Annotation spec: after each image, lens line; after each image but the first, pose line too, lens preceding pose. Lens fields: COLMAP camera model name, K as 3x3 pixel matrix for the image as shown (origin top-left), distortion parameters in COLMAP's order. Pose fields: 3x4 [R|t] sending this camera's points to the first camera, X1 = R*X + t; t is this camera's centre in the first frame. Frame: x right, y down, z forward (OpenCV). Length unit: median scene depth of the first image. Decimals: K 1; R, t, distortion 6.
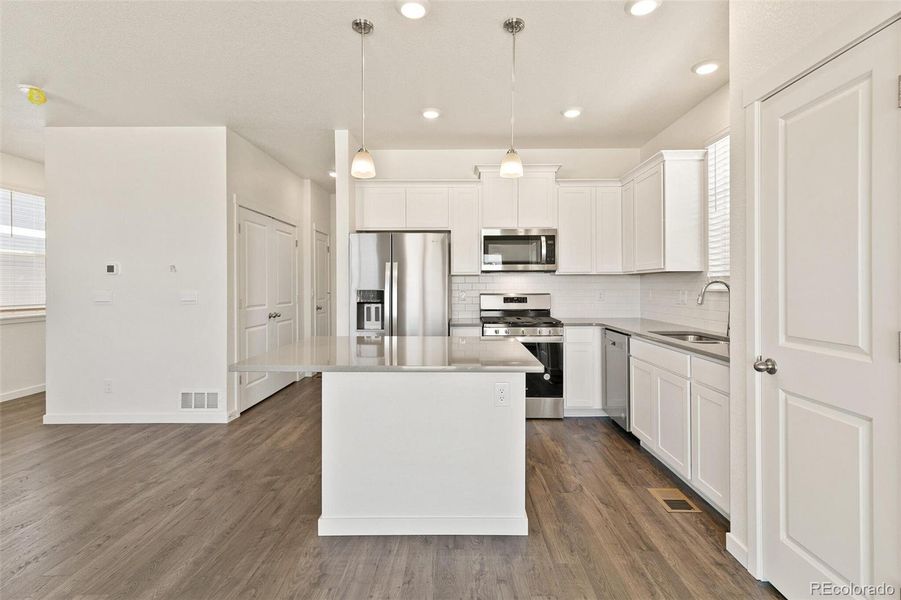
lens RADIAL K [[433.0, 0, 454.9], [0, 433.0, 283.9], [0, 0, 1]] dist [0.009294, -0.002843]
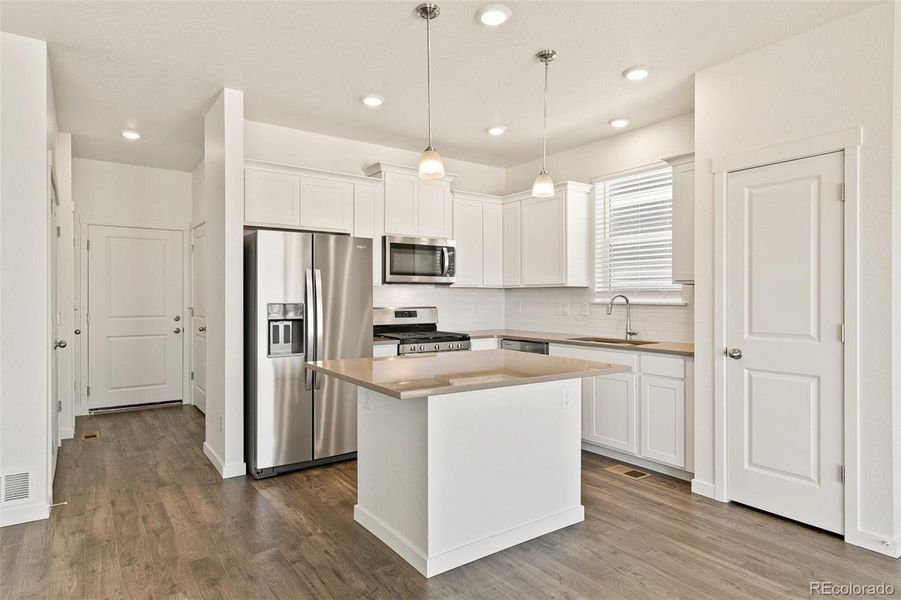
lens RADIAL K [[519.9, 0, 447.2], [0, 519.9, 294.9], [0, 0, 1]] dist [0.010724, -0.002847]
pose [[0.814733, 0.006351, 0.579802, -0.552467], [-0.005033, 0.999980, -0.003882, 0.000601], [-0.579815, 0.000244, 0.814748, 0.063181]]
